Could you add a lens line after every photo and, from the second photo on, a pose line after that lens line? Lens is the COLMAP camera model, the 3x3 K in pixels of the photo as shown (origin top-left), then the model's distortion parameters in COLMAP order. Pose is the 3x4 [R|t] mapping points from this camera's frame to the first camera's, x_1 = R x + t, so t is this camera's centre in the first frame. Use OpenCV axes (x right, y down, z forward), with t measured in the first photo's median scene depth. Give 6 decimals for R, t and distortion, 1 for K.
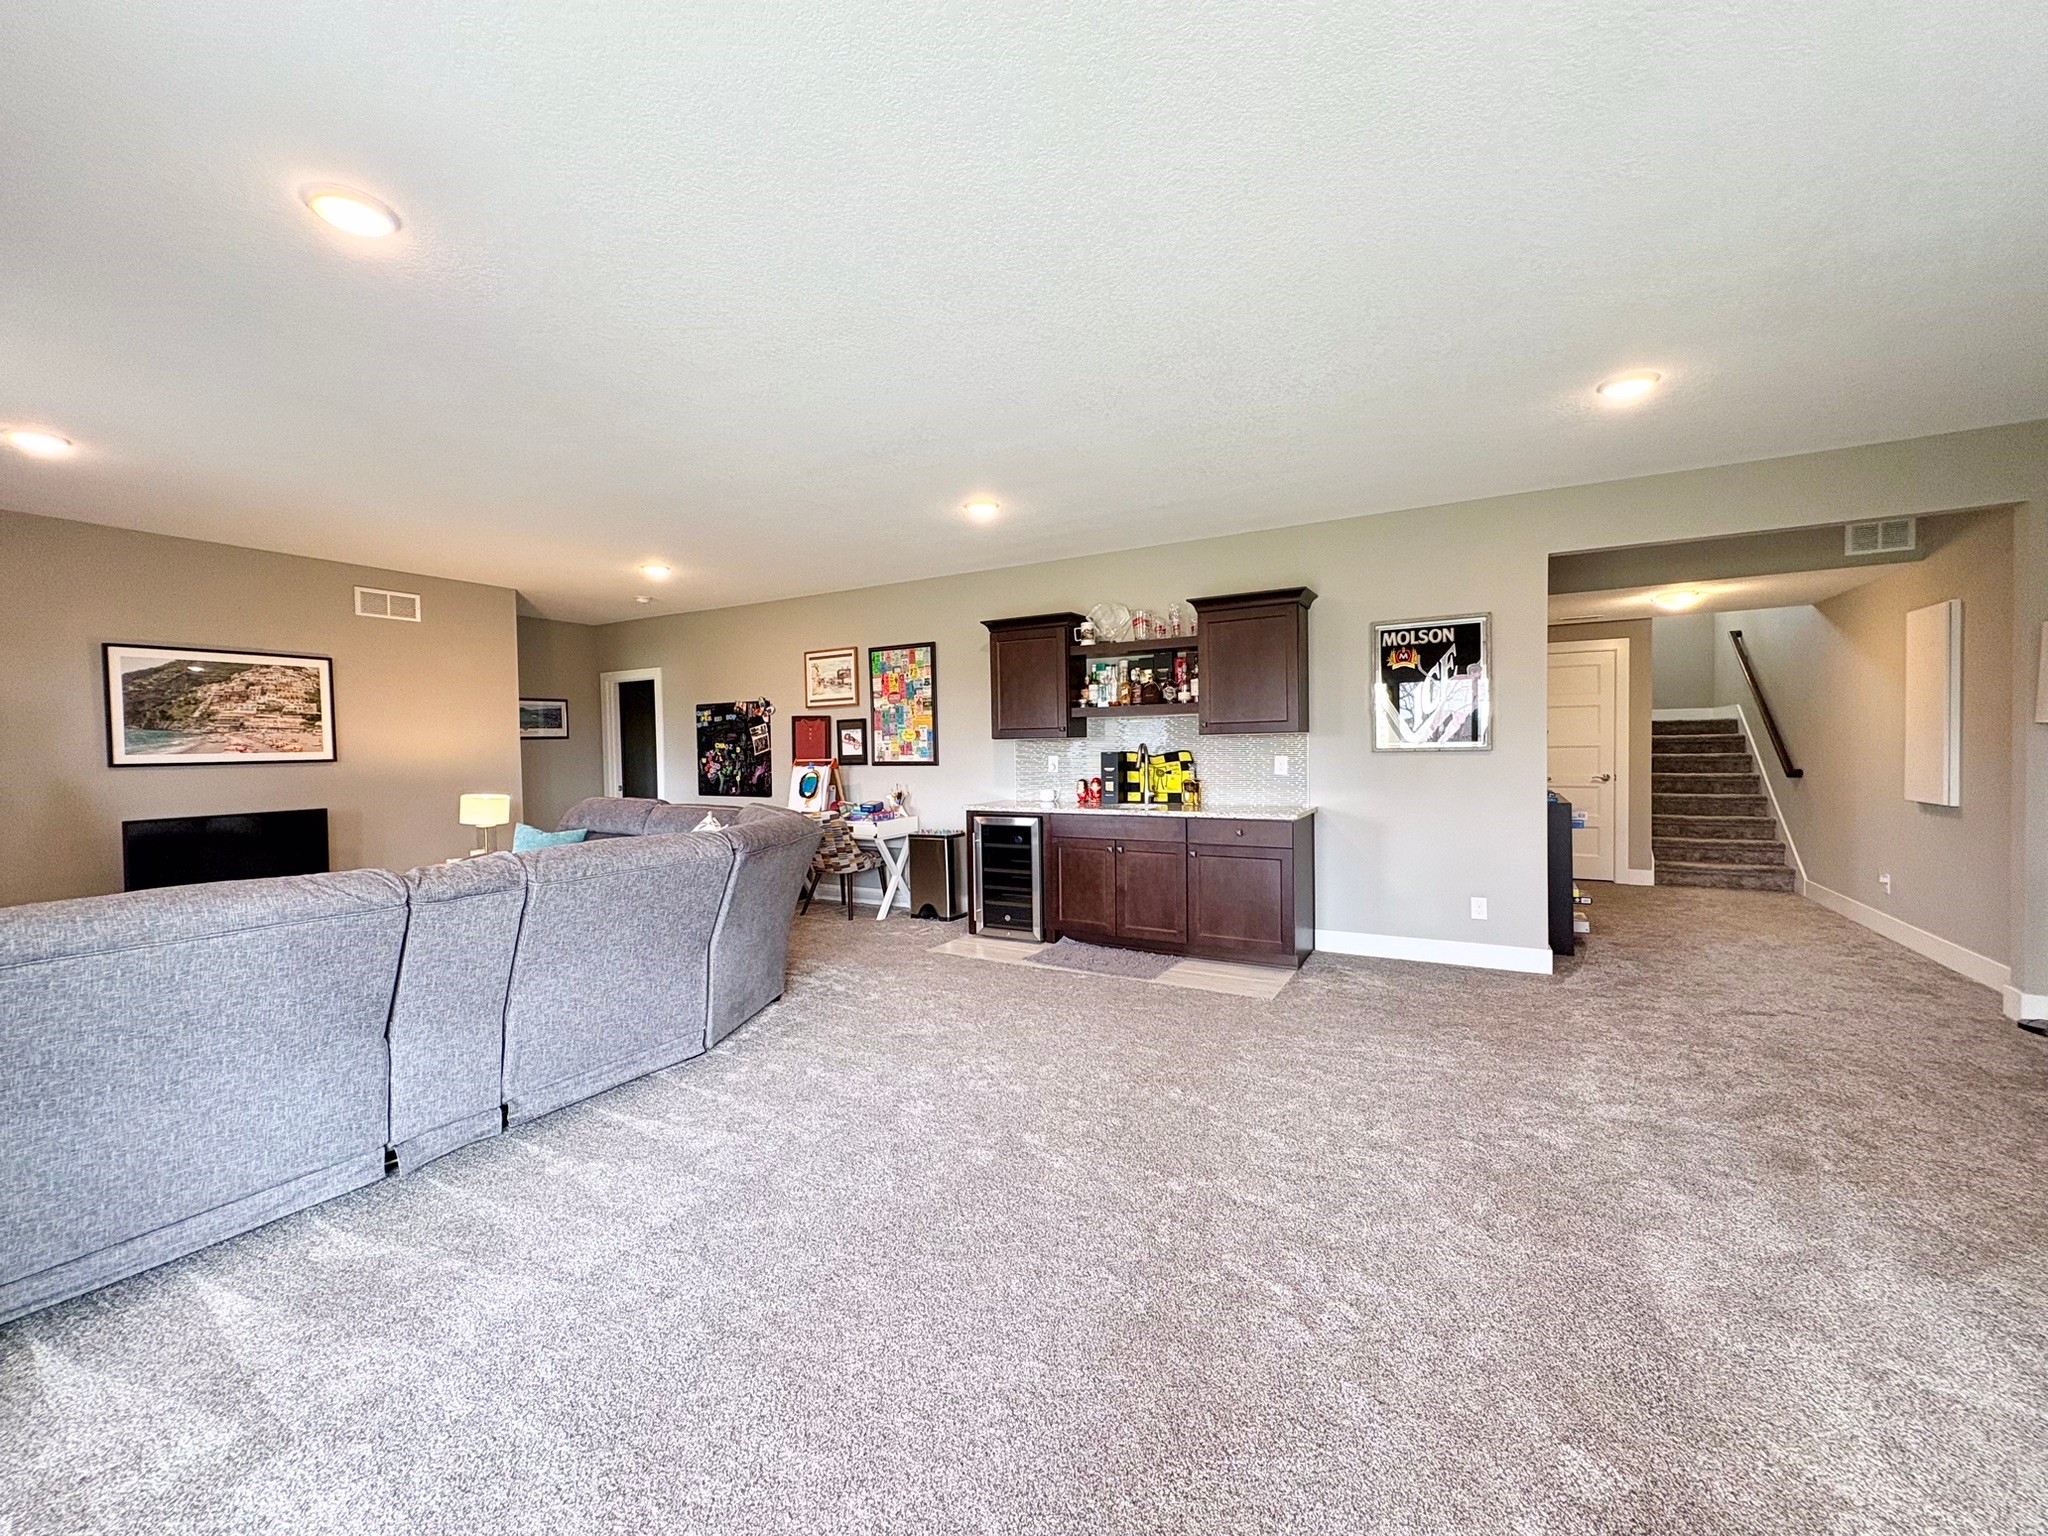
lens RADIAL K [[815.1, 0, 1030.0], [0, 815.1, 764.5], [0, 0, 1]] dist [-0.001442, 0.000671]
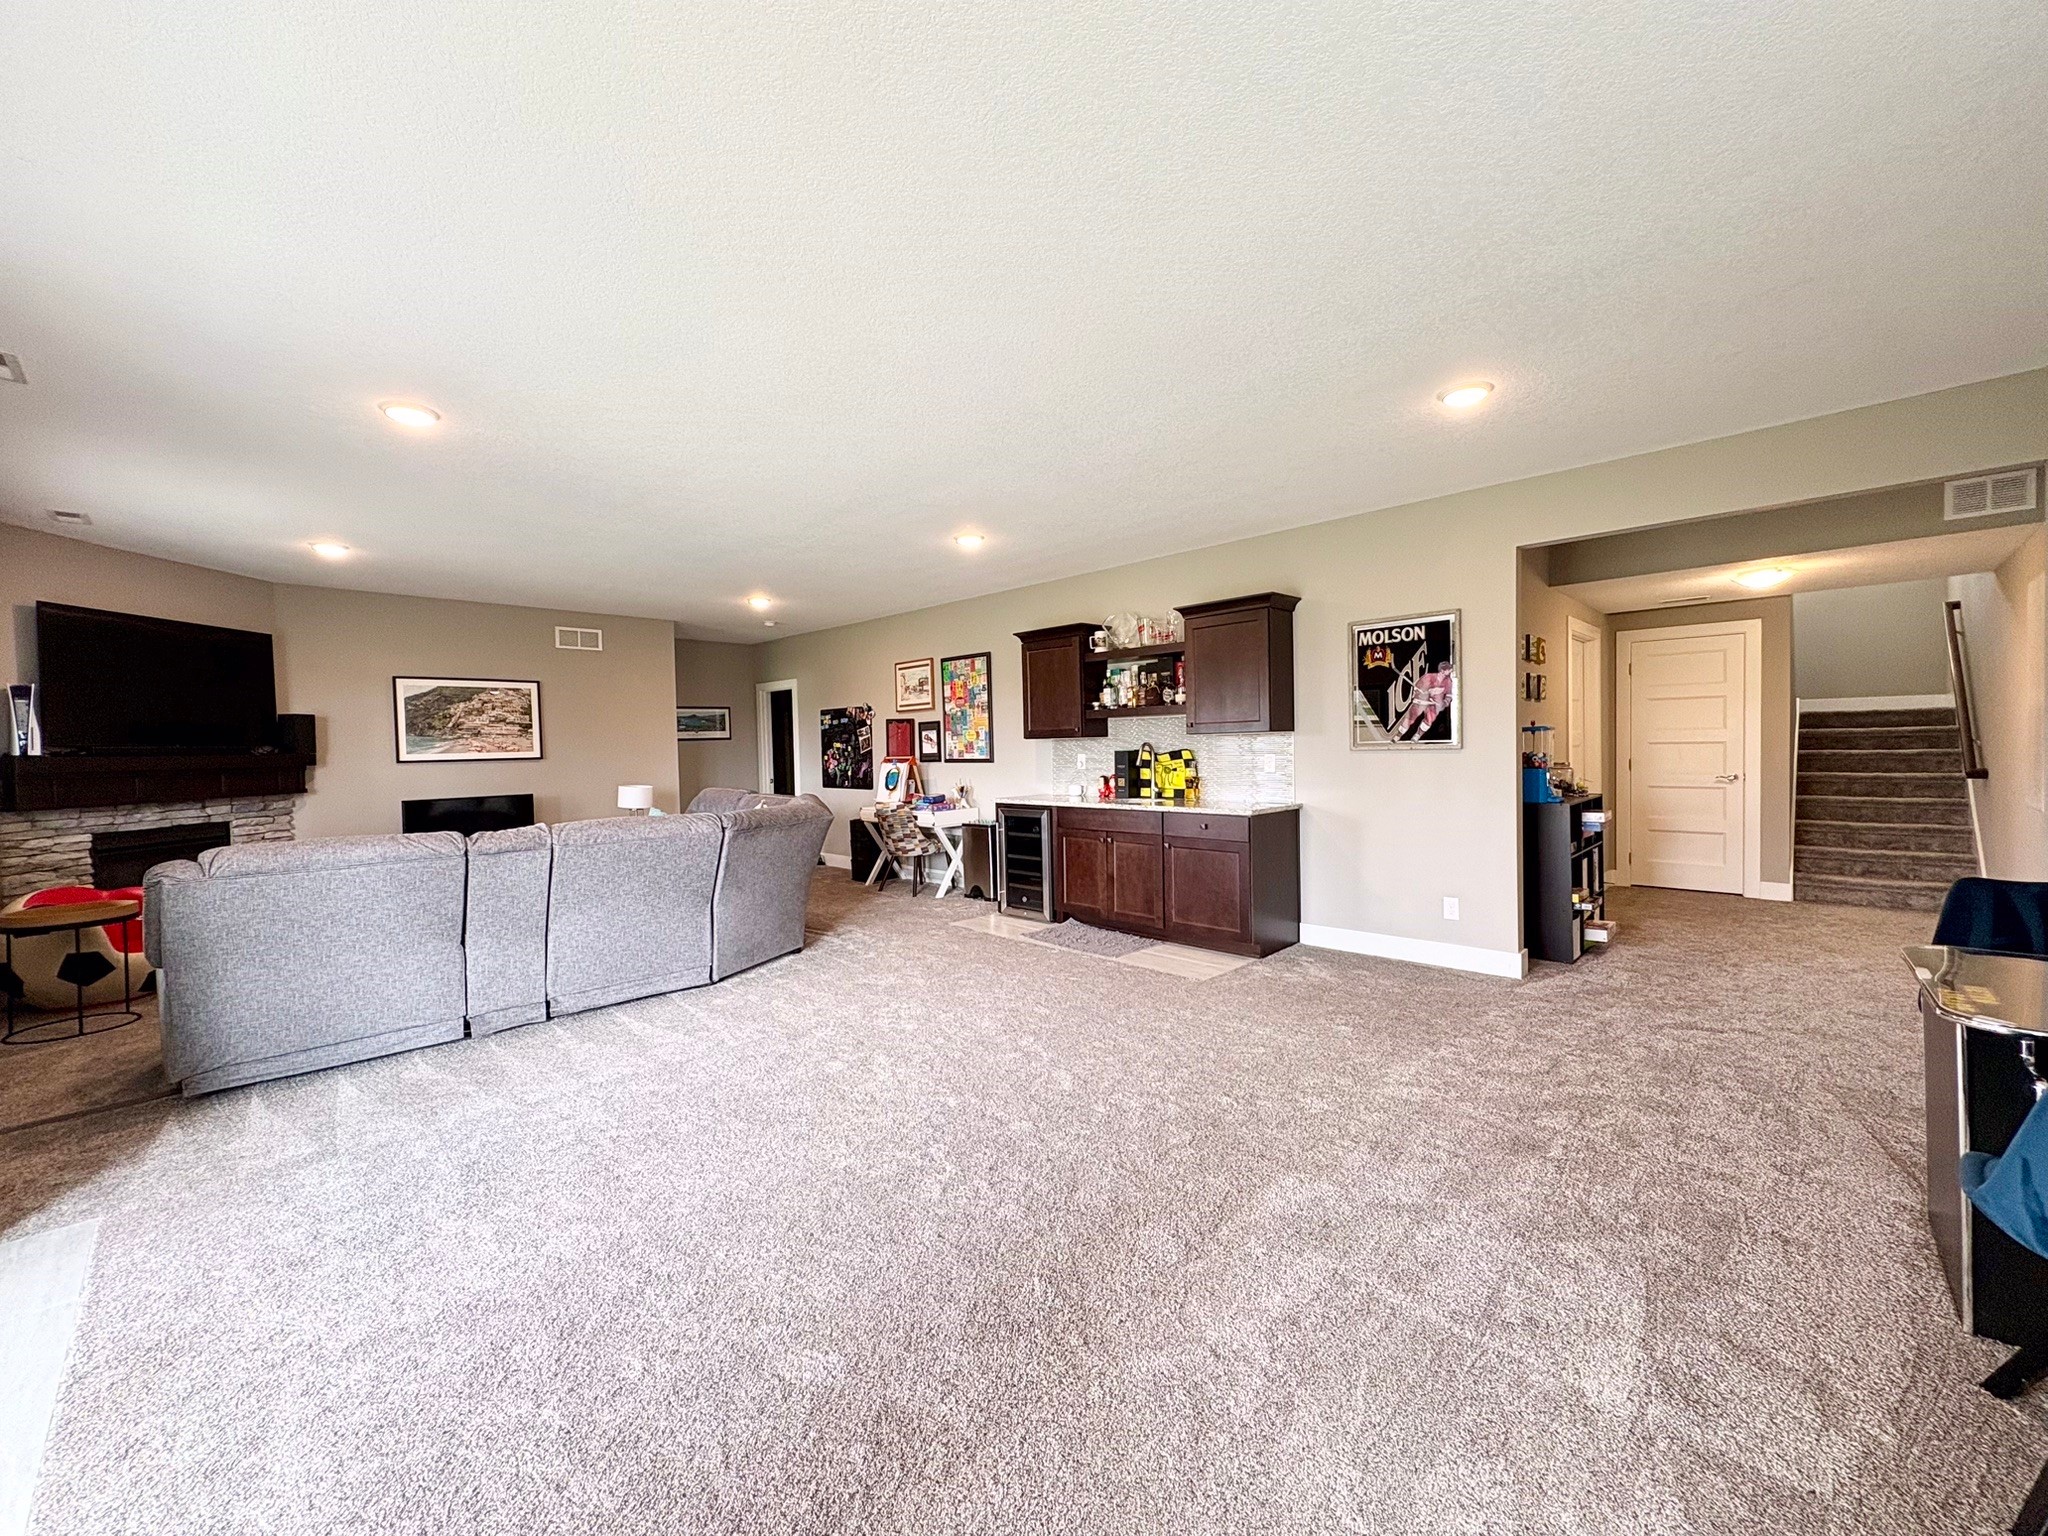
lens RADIAL K [[815.1, 0, 1024.9], [0, 815.1, 766.3], [0, 0, 1]] dist [-0.001442, 0.000671]
pose [[0.964854, 0.003027, -0.262769, 0.310406], [-0.001090, 0.999971, 0.007517, -0.002926], [0.262784, -0.006967, 0.964829, -0.089572]]
